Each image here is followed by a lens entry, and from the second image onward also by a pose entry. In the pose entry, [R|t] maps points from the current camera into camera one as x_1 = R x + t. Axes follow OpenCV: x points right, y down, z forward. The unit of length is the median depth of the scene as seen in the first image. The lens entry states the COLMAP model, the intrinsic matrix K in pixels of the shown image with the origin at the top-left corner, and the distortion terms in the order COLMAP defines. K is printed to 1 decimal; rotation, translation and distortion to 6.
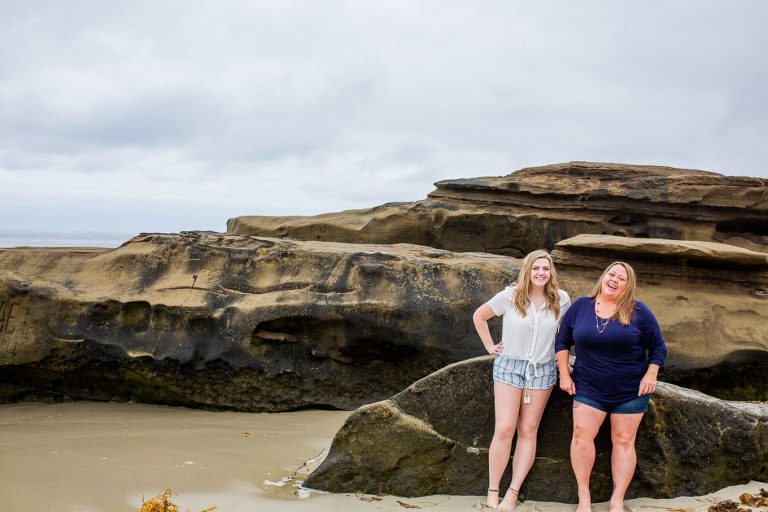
lens RADIAL K [[728.7, 0, 385.7], [0, 728.7, 255.0], [0, 0, 1]] dist [-0.034069, 0.000000]
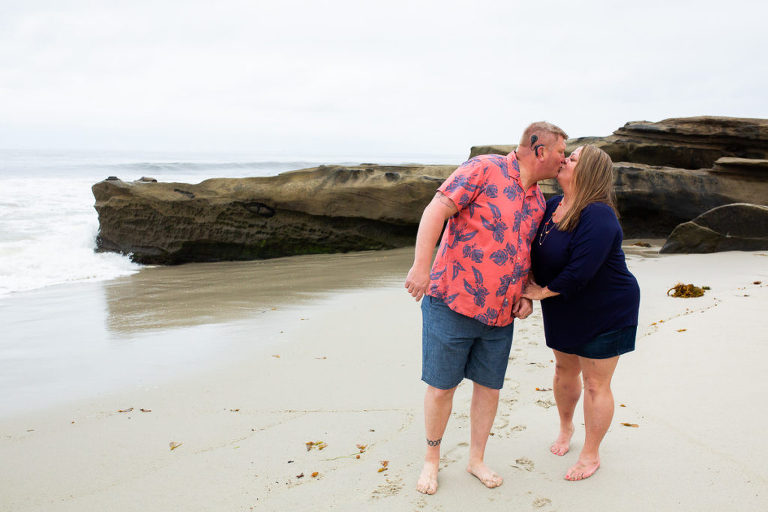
lens RADIAL K [[728.7, 0, 384.4], [0, 728.7, 256.3], [0, 0, 1]] dist [-0.034069, 0.000000]
pose [[0.999698, -0.009786, 0.022562, -0.792316], [0.007082, 0.993112, 0.116951, 0.003098], [-0.023551, -0.116756, 0.992881, -1.099118]]
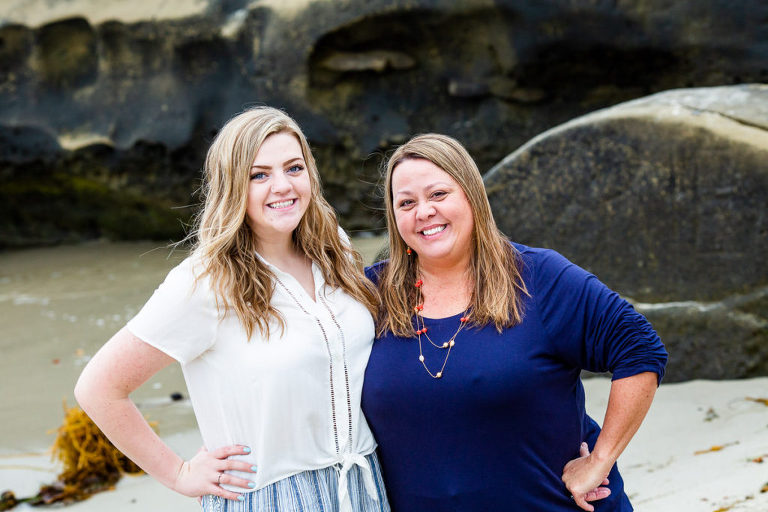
lens RADIAL K [[2946.3, 0, 384.2], [0, 2946.3, 253.7], [0, 0, 1]] dist [0.239057, 0.000000]
pose [[0.926508, -0.098824, -0.363066, 0.472435], [0.187793, 0.957578, 0.218582, -0.155228], [0.326063, -0.270699, 0.905762, -0.589987]]
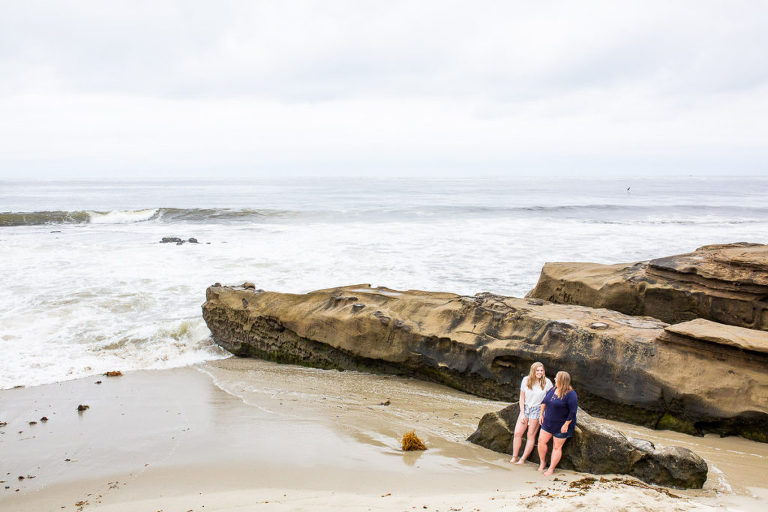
lens RADIAL K [[728.7, 0, 388.5], [0, 728.7, 252.8], [0, 0, 1]] dist [-0.034069, 0.000000]
pose [[0.808062, 0.036189, -0.587985, 0.718222], [0.008220, 0.997321, 0.072680, -0.322969], [0.589040, -0.063563, 0.805600, -0.715153]]
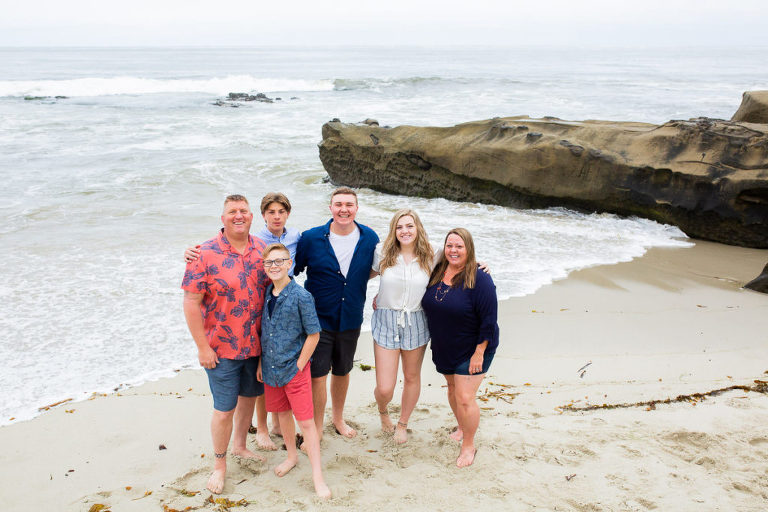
lens RADIAL K [[728.7, 0, 381.8], [0, 728.7, 257.8], [0, 0, 1]] dist [-0.034069, 0.000000]
pose [[0.767078, 0.155835, -0.622340, 0.212060], [0.005756, 0.968340, 0.249569, -0.152095], [0.641529, -0.195021, 0.741895, -0.645951]]
